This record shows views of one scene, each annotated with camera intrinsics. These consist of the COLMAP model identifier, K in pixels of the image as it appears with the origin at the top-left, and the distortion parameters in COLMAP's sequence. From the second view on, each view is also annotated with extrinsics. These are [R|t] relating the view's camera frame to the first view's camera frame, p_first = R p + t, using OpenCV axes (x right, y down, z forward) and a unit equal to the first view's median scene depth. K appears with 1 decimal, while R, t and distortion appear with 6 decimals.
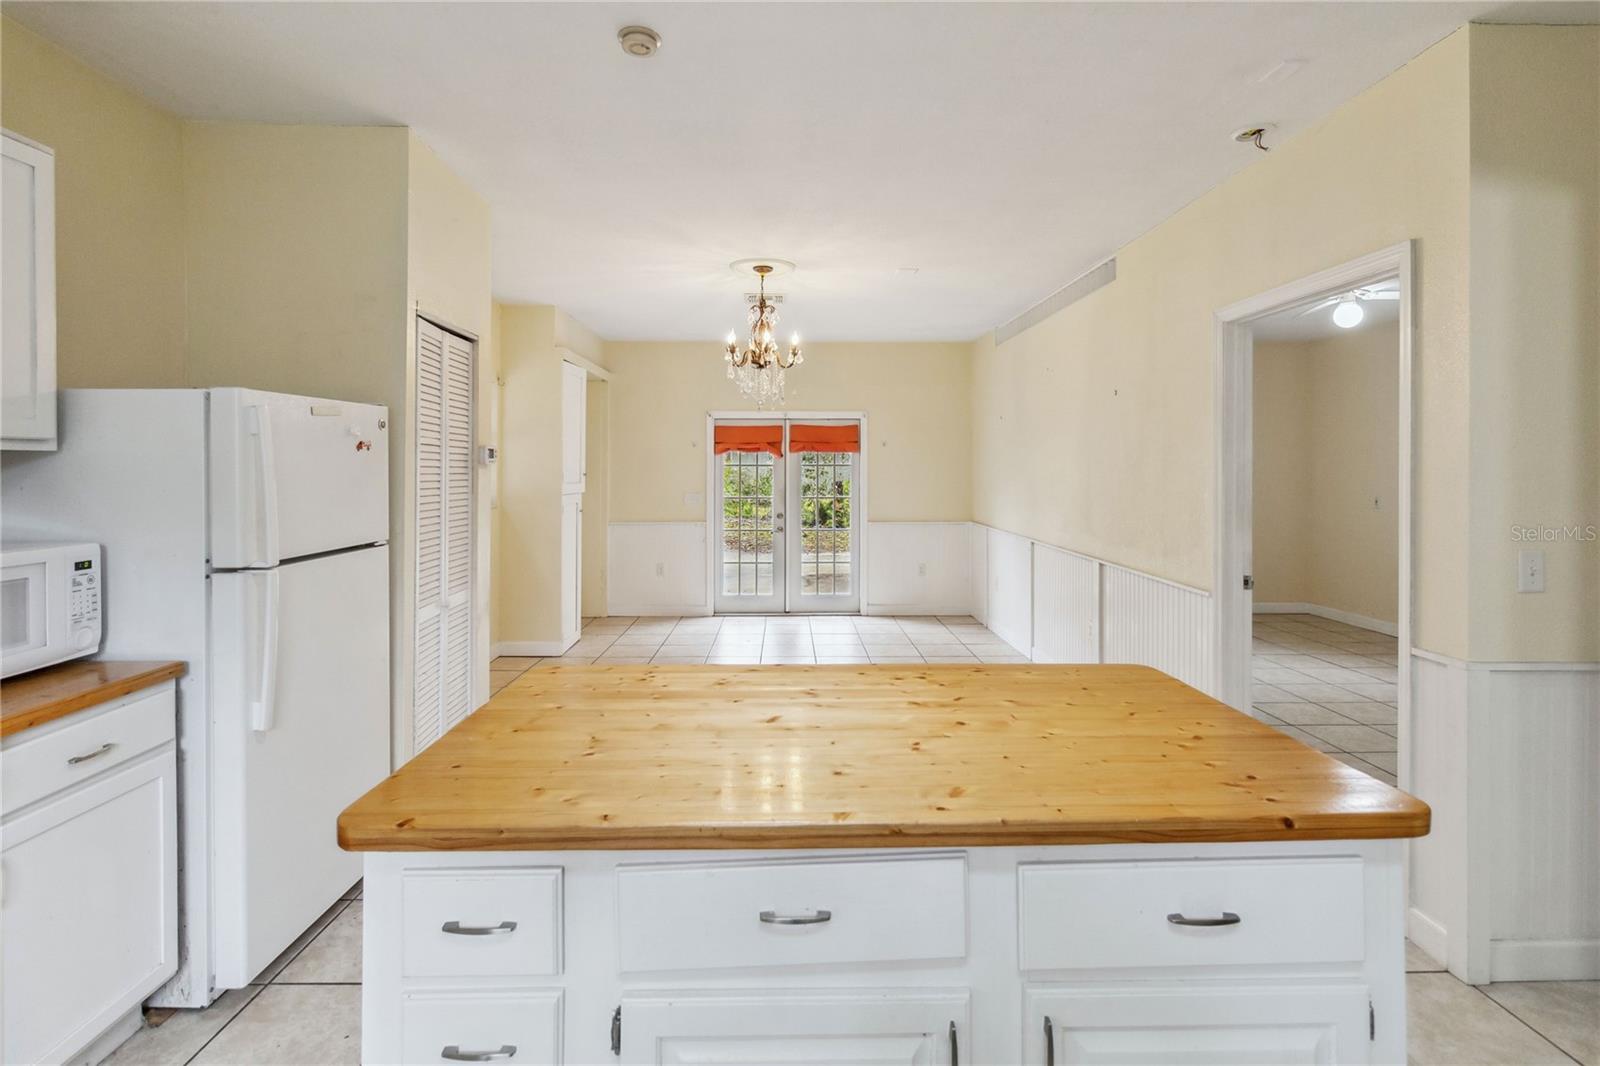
lens RADIAL K [[753.7, 0, 795.6], [0, 753.7, 474.2], [0, 0, 1]] dist [-0.001038, 0.000269]
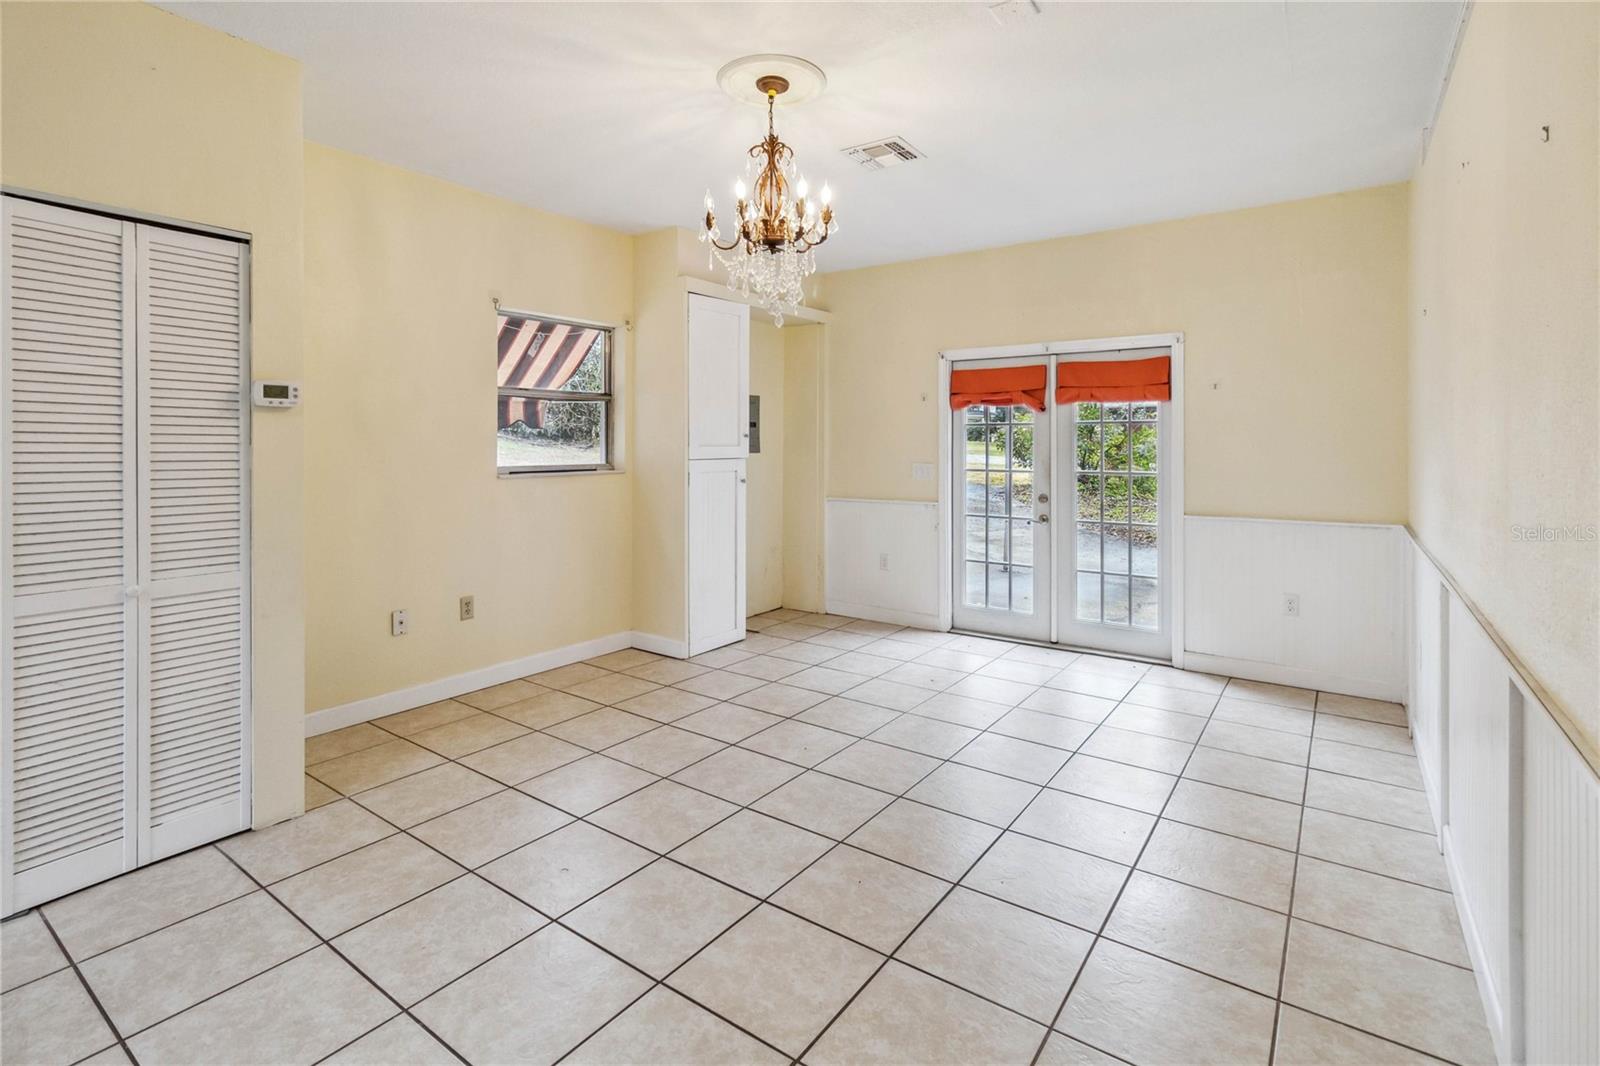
lens RADIAL K [[753.7, 0, 796.6], [0, 753.7, 442.6], [0, 0, 1]] dist [-0.001038, 0.000269]
pose [[0.801152, -0.000759, -0.598460, 0.208101], [-0.005397, 0.999949, -0.008493, 0.012270], [0.598436, 0.010034, 0.801107, 0.327685]]
